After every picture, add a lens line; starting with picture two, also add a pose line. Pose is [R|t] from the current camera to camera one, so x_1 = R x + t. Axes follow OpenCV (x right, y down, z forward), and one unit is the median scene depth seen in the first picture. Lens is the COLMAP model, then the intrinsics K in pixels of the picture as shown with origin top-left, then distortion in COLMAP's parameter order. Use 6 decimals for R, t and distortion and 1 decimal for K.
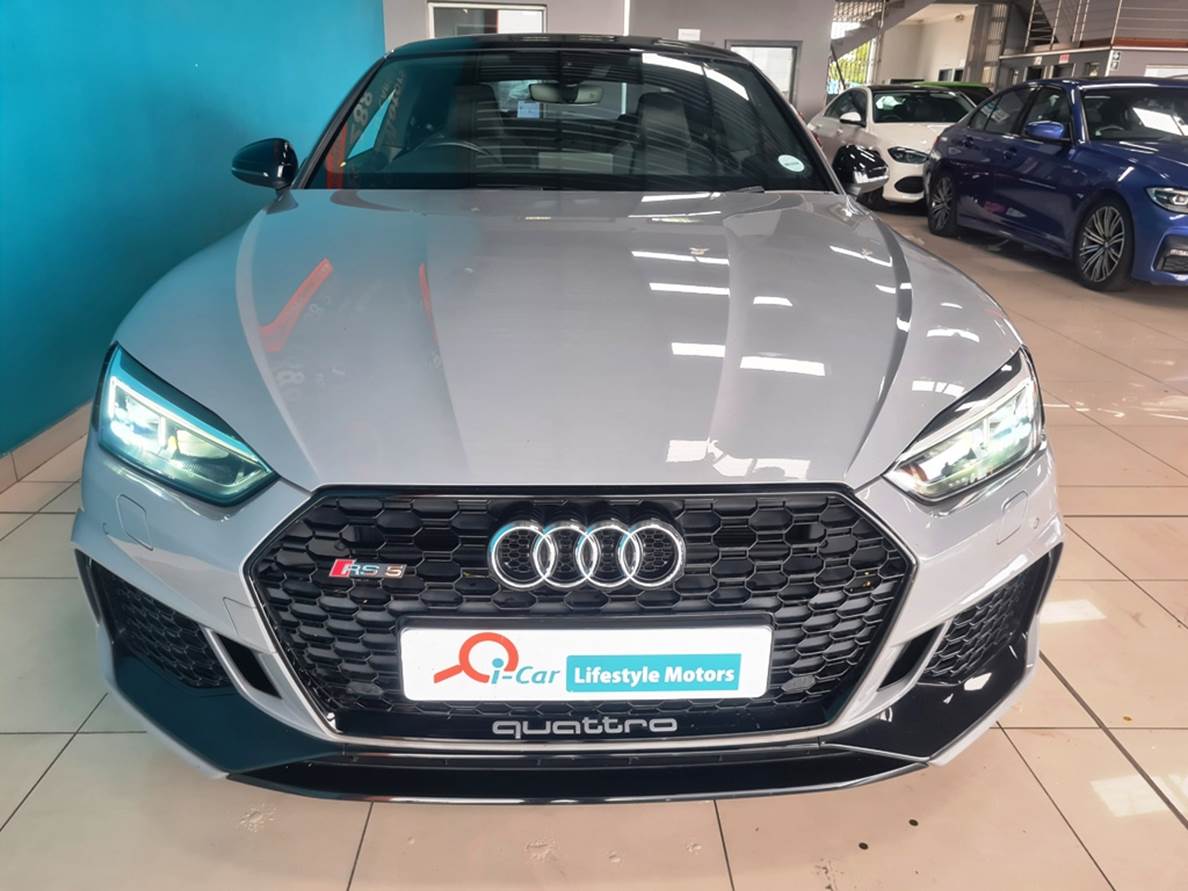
lens RADIAL K [[899.6, 0, 592.6], [0, 899.6, 450.7], [0, 0, 1]] dist [0.052650, -0.045323]
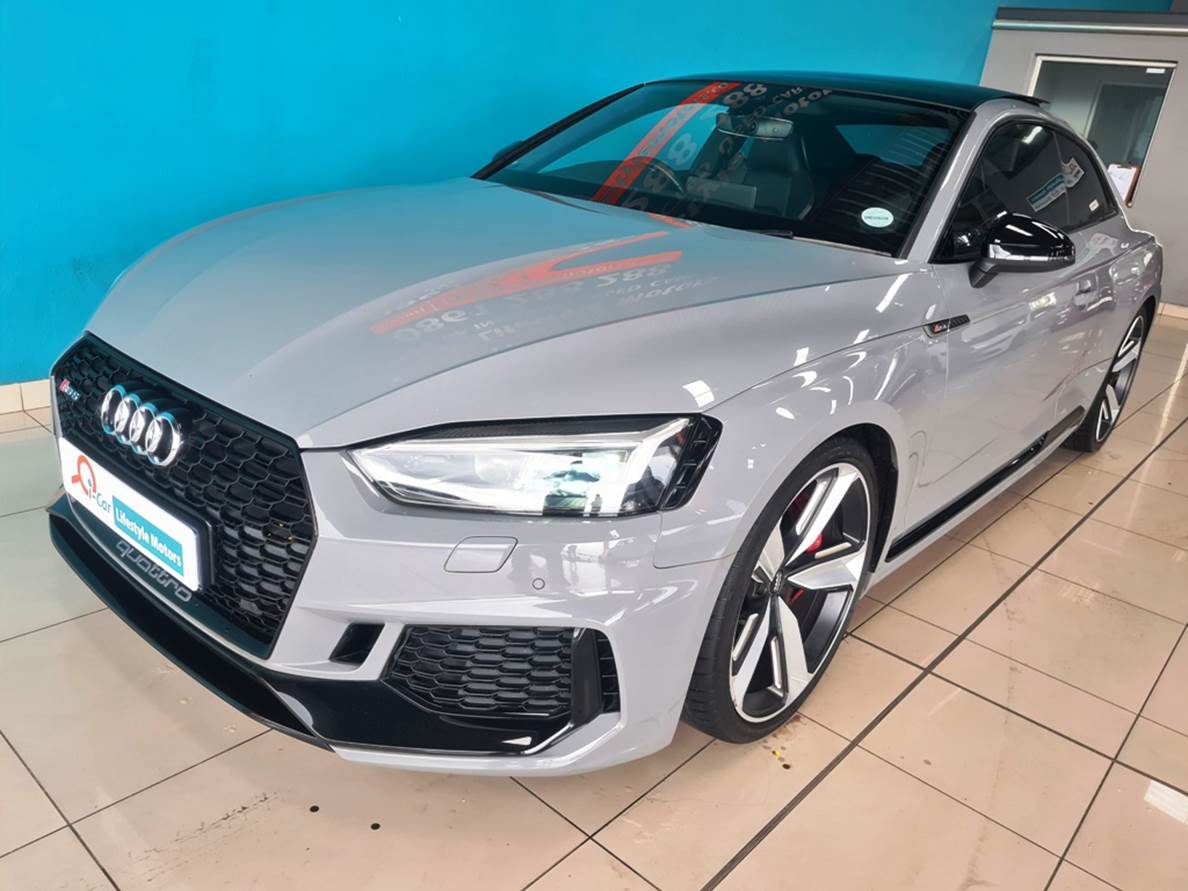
lens RADIAL K [[903.7, 0, 613.2], [0, 903.7, 438.0], [0, 0, 1]] dist [0.032256, -0.015248]
pose [[0.734570, 0.290853, -0.613035, 1.196247], [-0.329096, 0.942809, 0.052973, -0.148674], [0.593382, 0.162835, 0.788278, 0.349104]]
